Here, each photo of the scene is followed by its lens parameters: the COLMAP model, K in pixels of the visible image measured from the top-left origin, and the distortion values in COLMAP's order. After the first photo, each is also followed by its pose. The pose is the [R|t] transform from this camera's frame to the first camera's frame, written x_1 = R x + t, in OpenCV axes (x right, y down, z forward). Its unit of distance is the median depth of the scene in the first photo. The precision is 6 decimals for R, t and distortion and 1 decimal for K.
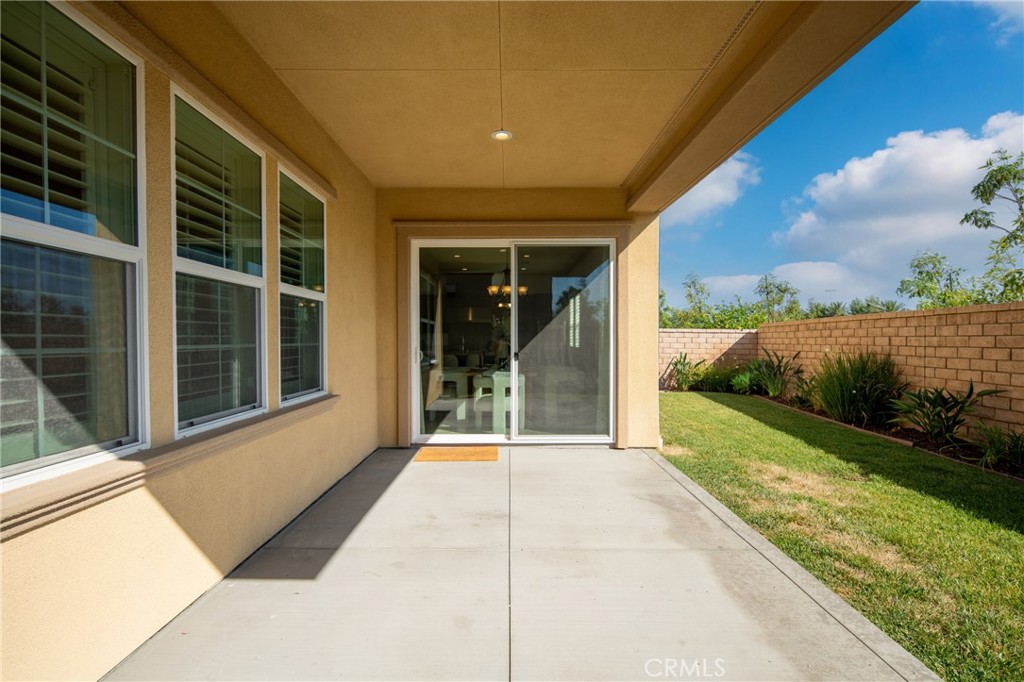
lens RADIAL K [[500.8, 0, 510.0], [0, 500.8, 342.1], [0, 0, 1]] dist [0.004237, -0.002591]
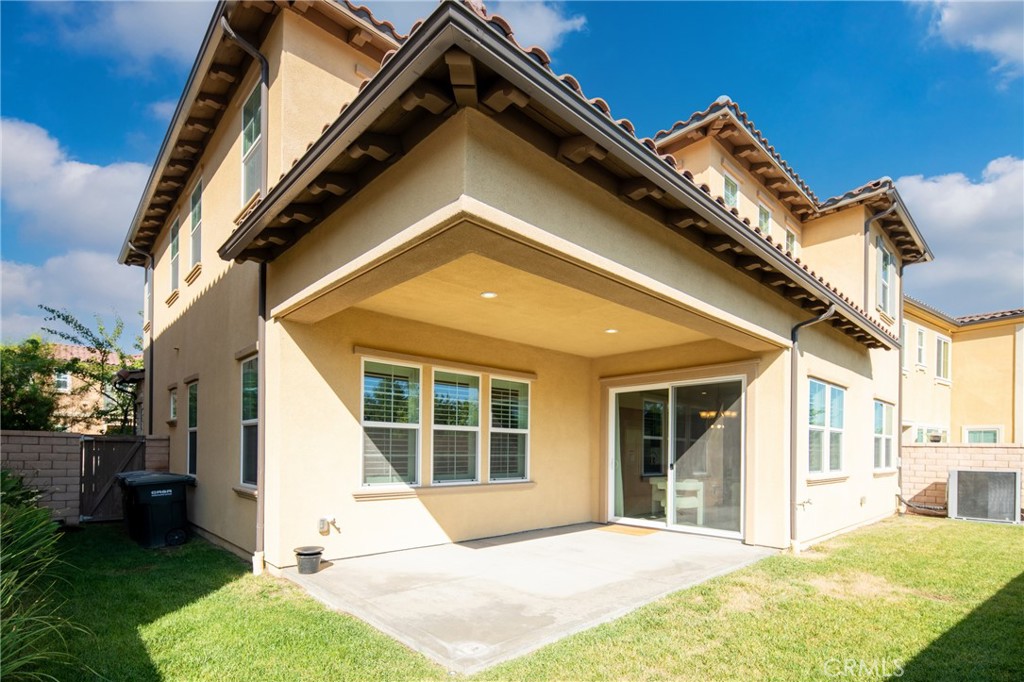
lens RADIAL K [[500.8, 0, 509.4], [0, 500.8, 448.4], [0, 0, 1]] dist [0.004237, -0.002591]
pose [[0.684774, 0.004293, -0.728743, 0.718775], [-0.014618, 0.999862, -0.007846, -0.004716], [0.728609, 0.016025, 0.684743, -0.276849]]
